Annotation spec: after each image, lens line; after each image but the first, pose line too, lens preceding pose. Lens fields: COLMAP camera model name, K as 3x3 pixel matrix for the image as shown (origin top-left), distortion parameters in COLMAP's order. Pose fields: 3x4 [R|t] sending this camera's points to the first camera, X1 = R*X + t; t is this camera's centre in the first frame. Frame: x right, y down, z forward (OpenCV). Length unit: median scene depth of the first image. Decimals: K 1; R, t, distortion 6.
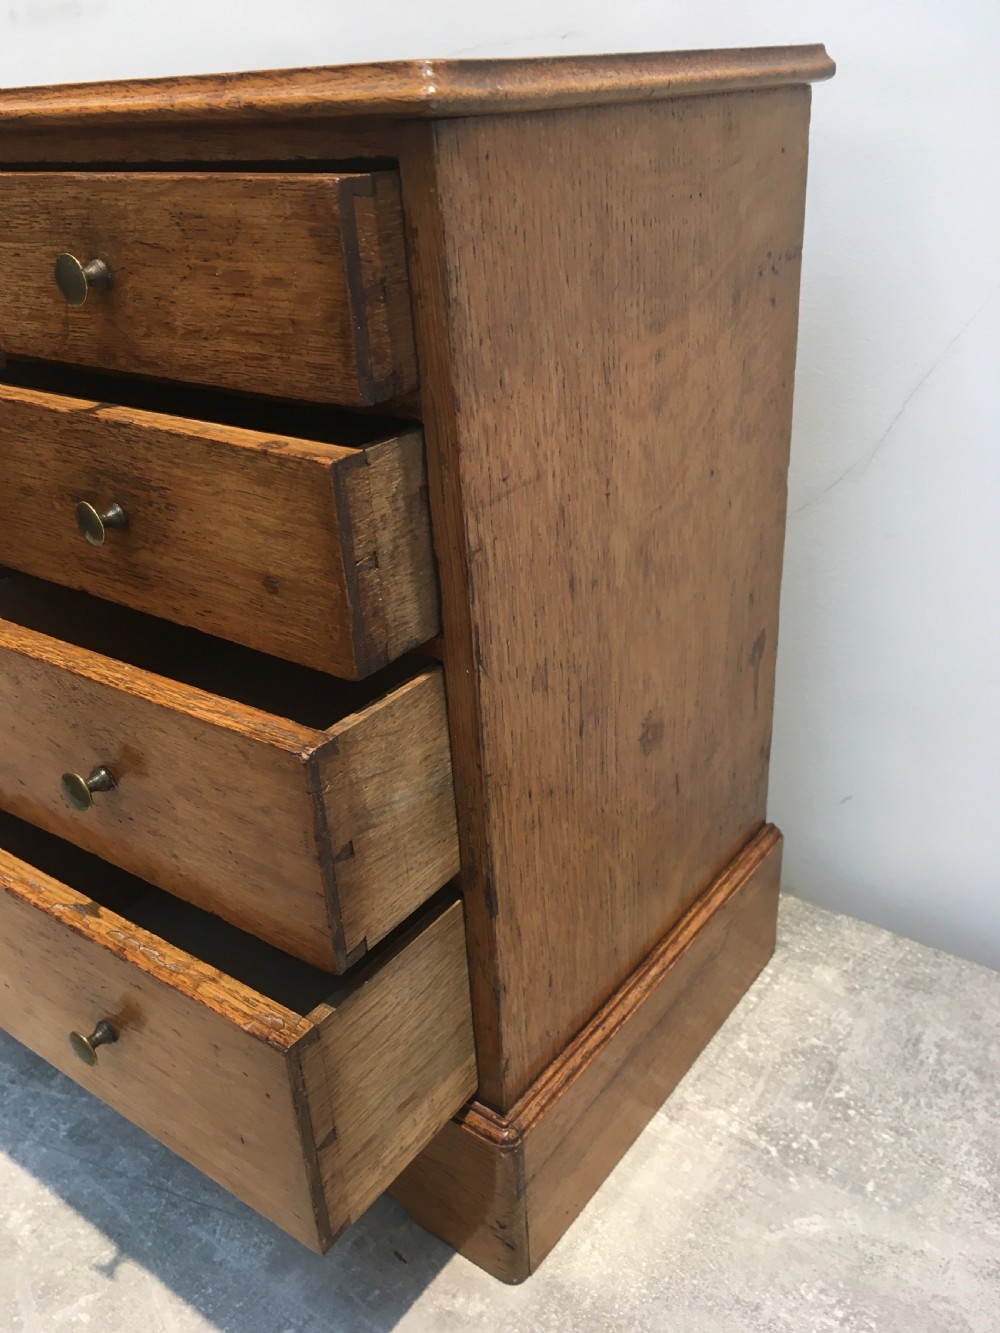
lens RADIAL K [[1139.5, 0, 509.9], [0, 1139.5, 668.8], [0, 0, 1]] dist [0.087571, -0.130390]
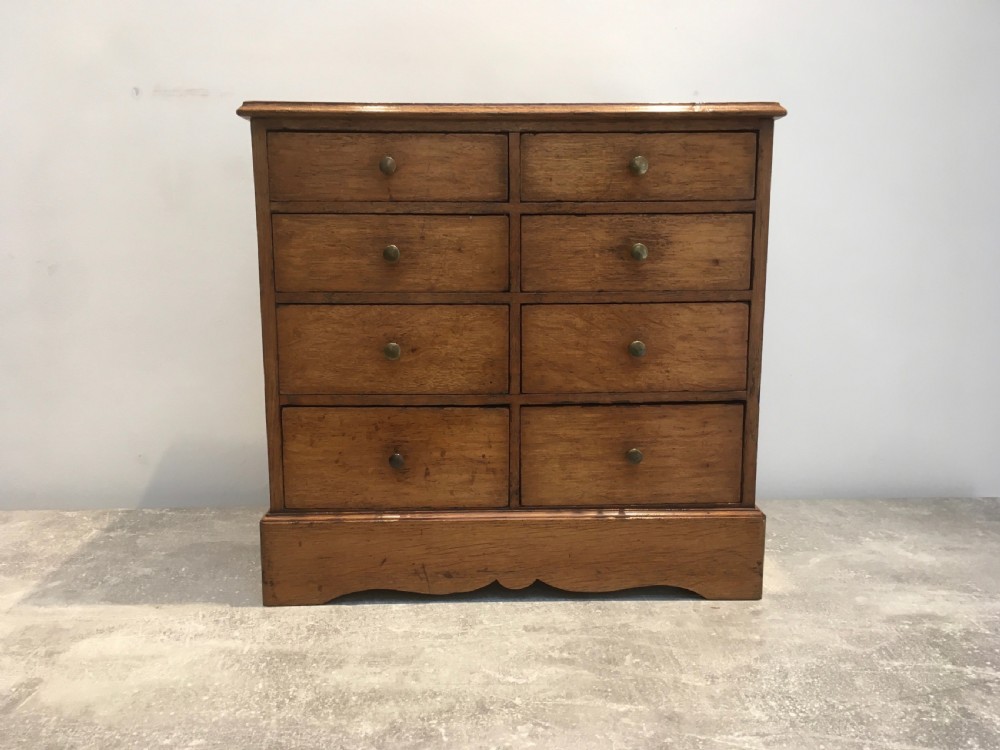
lens RADIAL K [[864.9, 0, 500.0], [0, 864.9, 375.0], [0, 0, 1]] dist [0.082292, -0.113493]
pose [[0.784336, -0.057057, 0.617707, -1.530845], [0.250317, 0.940204, -0.230994, 0.414604], [-0.567591, 0.335799, 0.751718, -0.155541]]
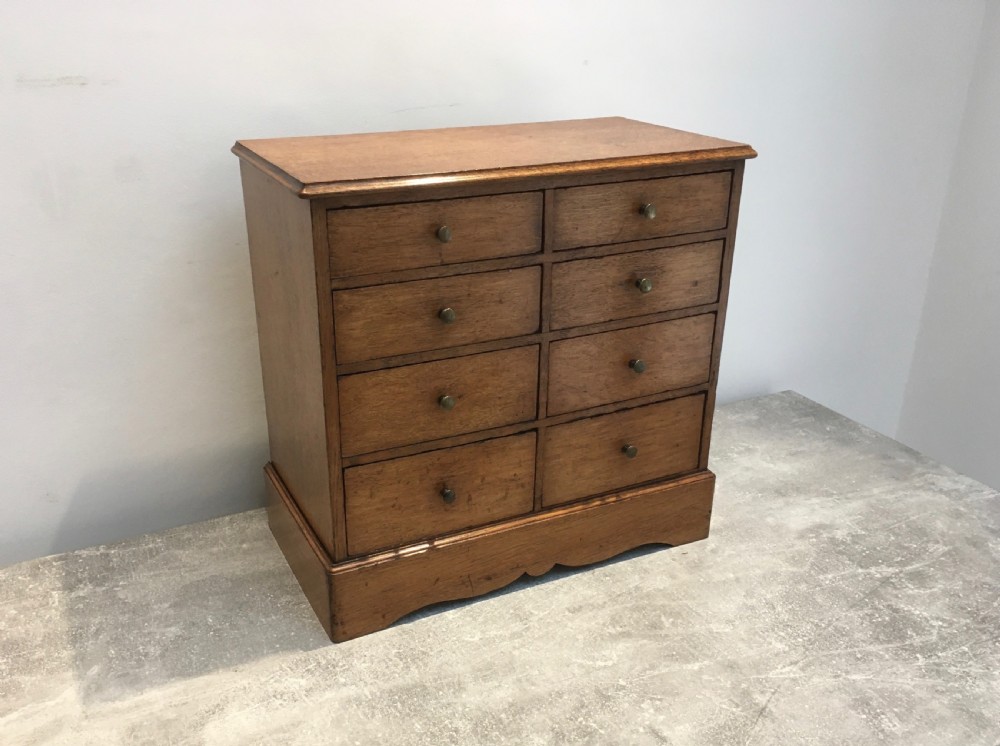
lens RADIAL K [[939.9, 0, 474.0], [0, 939.9, 413.6], [0, 0, 1]] dist [0.077658, -0.091284]
pose [[0.463025, -0.318929, 0.826978, -2.250528], [0.379803, 0.914413, 0.139997, -0.314031], [-0.800848, 0.249266, 0.544526, 0.122646]]
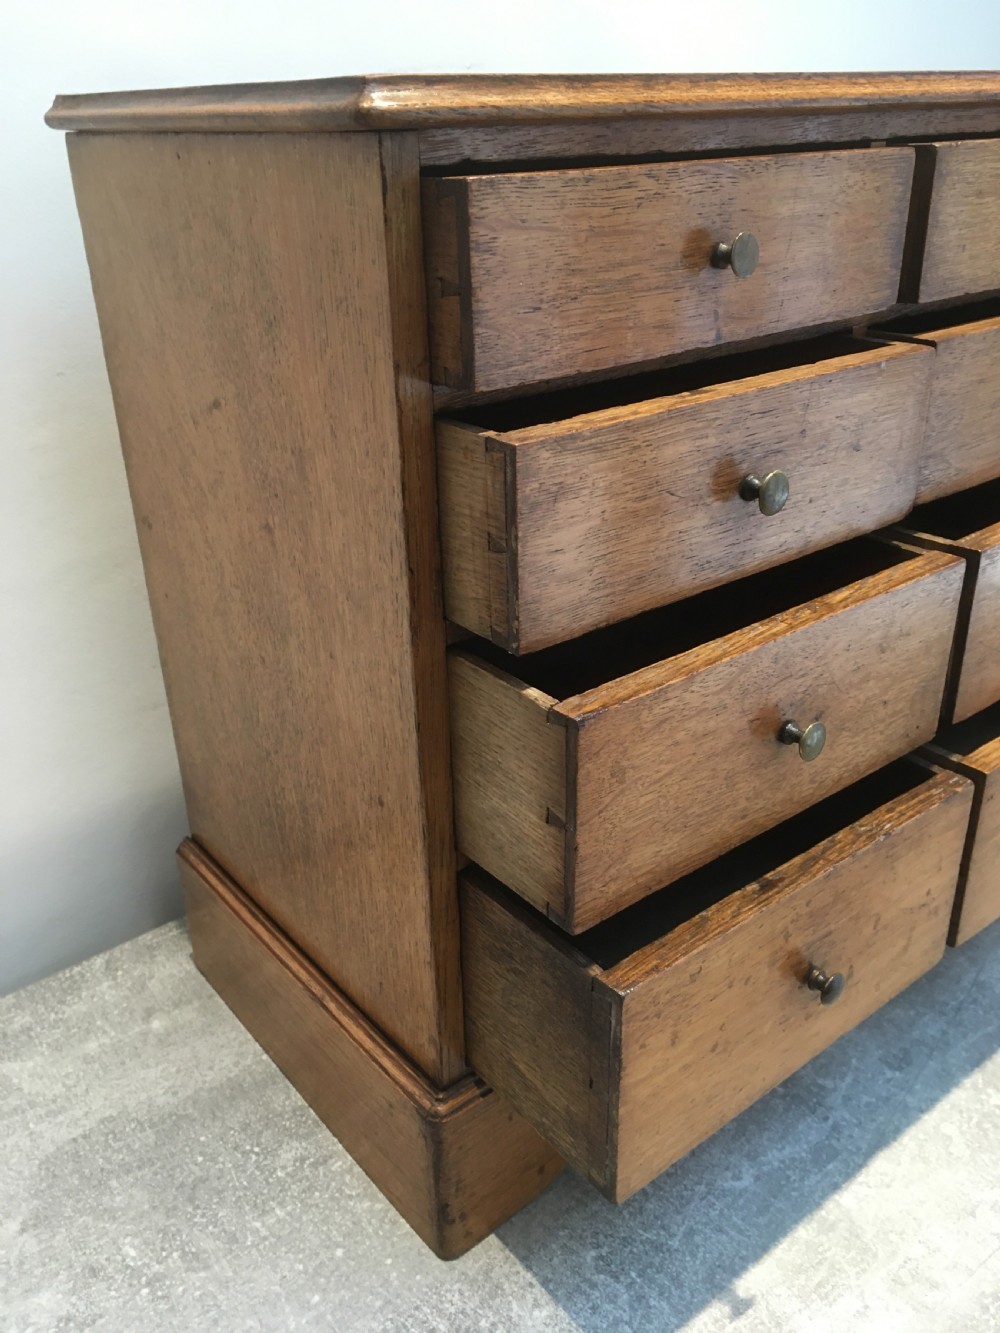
lens RADIAL K [[1139.5, 0, 509.9], [0, 1139.5, 668.8], [0, 0, 1]] dist [0.087571, -0.130390]
pose [[0.256081, -0.385083, 0.886642, -1.568407], [0.449613, 0.859421, 0.243402, -0.398148], [-0.855728, 0.336315, 0.393219, 0.961414]]
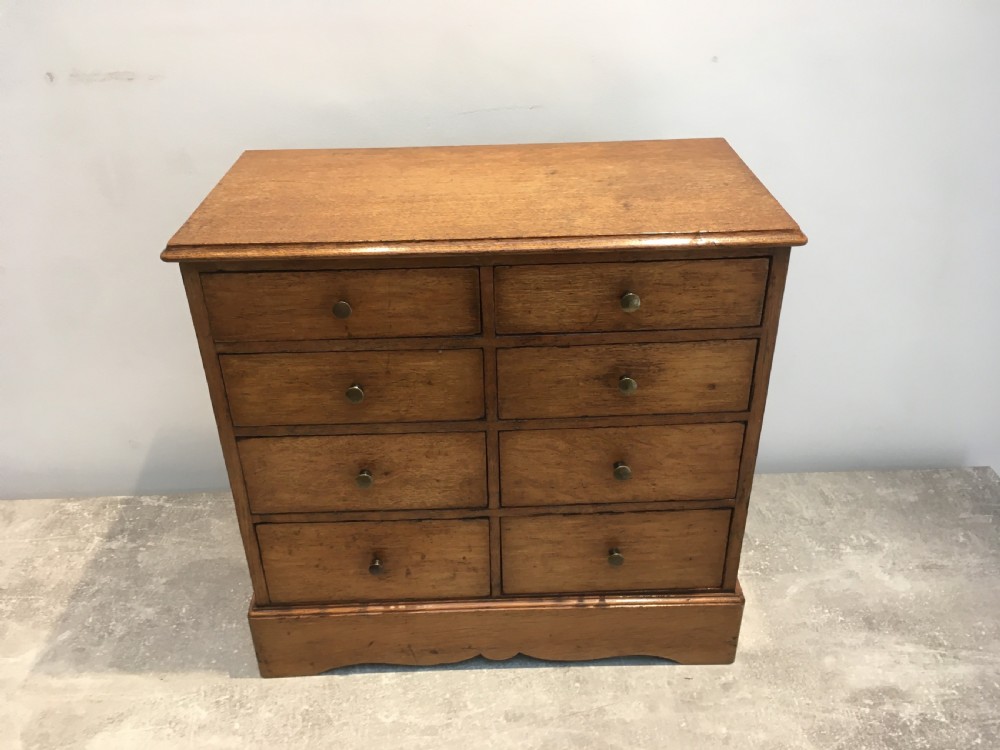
lens RADIAL K [[844.8, 0, 501.1], [0, 844.8, 373.5], [0, 0, 1]] dist [0.084035, -0.113512]
pose [[0.791500, -0.281870, 0.542289, -1.240289], [0.260617, 0.958242, 0.117690, -0.392703], [-0.552817, 0.048178, 0.831909, -0.241908]]
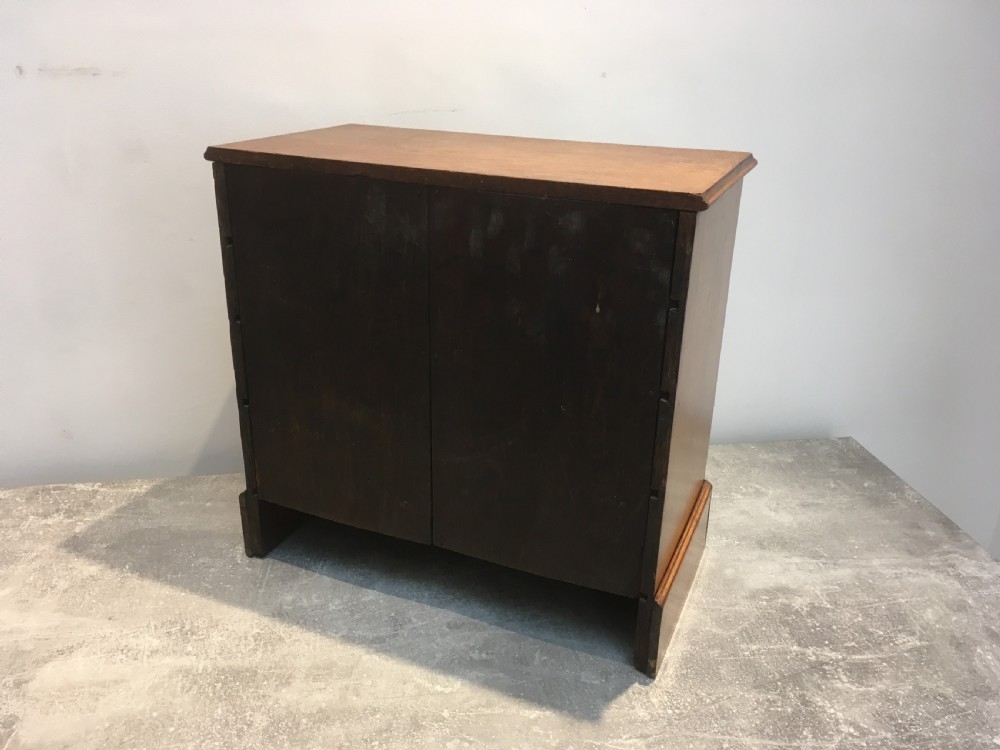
lens RADIAL K [[844.8, 0, 501.1], [0, 844.8, 373.5], [0, 0, 1]] dist [0.084035, -0.113512]
pose [[0.708586, -0.211243, 0.673263, -1.556272], [0.277038, 0.960808, 0.009890, -0.031552], [-0.648965, 0.179512, 0.739337, -0.333892]]
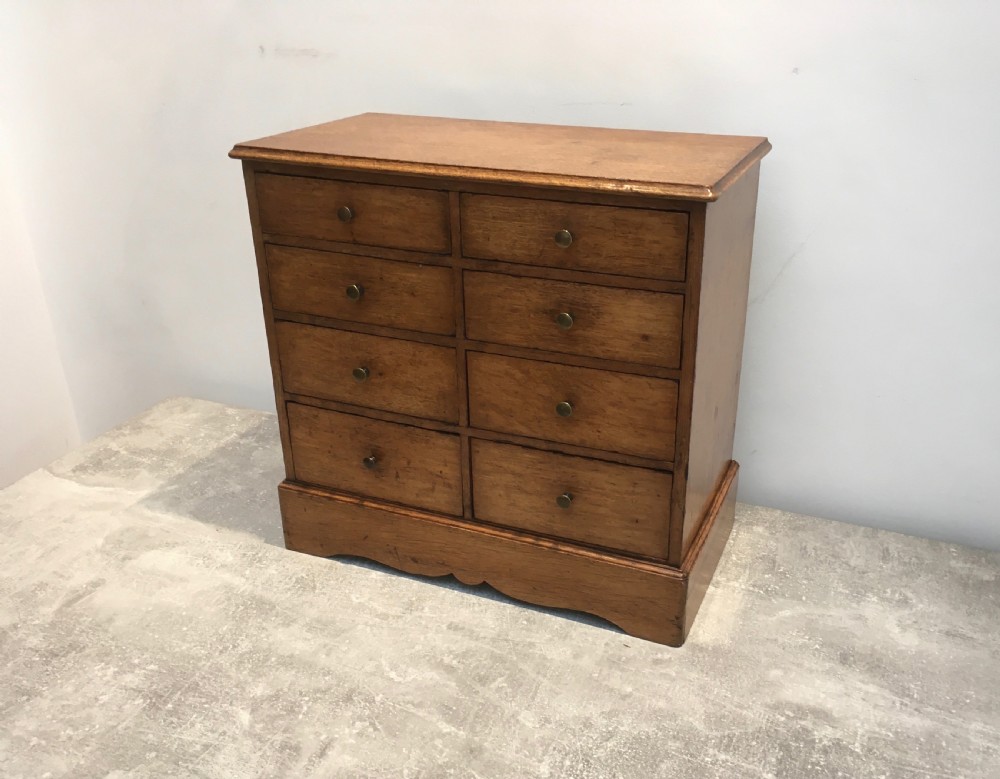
lens RADIAL K [[928.6, 0, 551.1], [0, 928.6, 411.8], [0, 0, 1]] dist [0.057354, -0.018627]
pose [[0.966113, -0.062331, 0.250481, -0.748661], [0.070833, 0.997173, -0.025066, 0.085848], [-0.248211, 0.041959, 0.967797, -0.867181]]
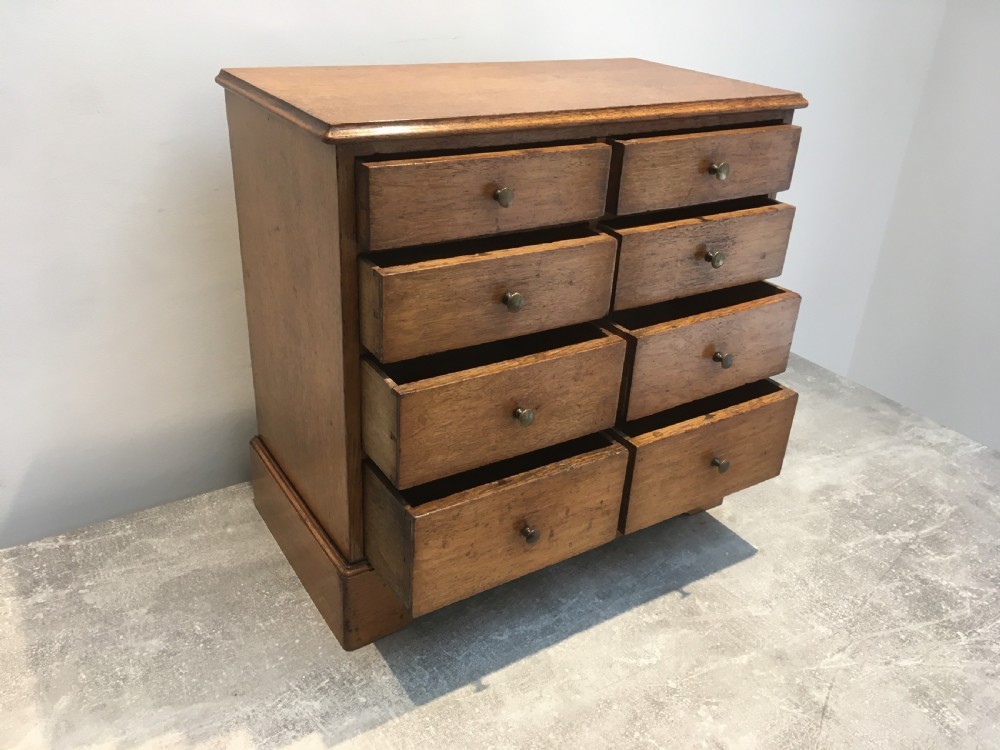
lens RADIAL K [[844.8, 0, 501.1], [0, 844.8, 373.5], [0, 0, 1]] dist [0.084035, -0.113512]
pose [[0.353660, -0.361948, 0.862507, -1.959823], [0.362570, 0.903054, 0.230296, -0.437723], [-0.862246, 0.231272, 0.450606, 0.500378]]
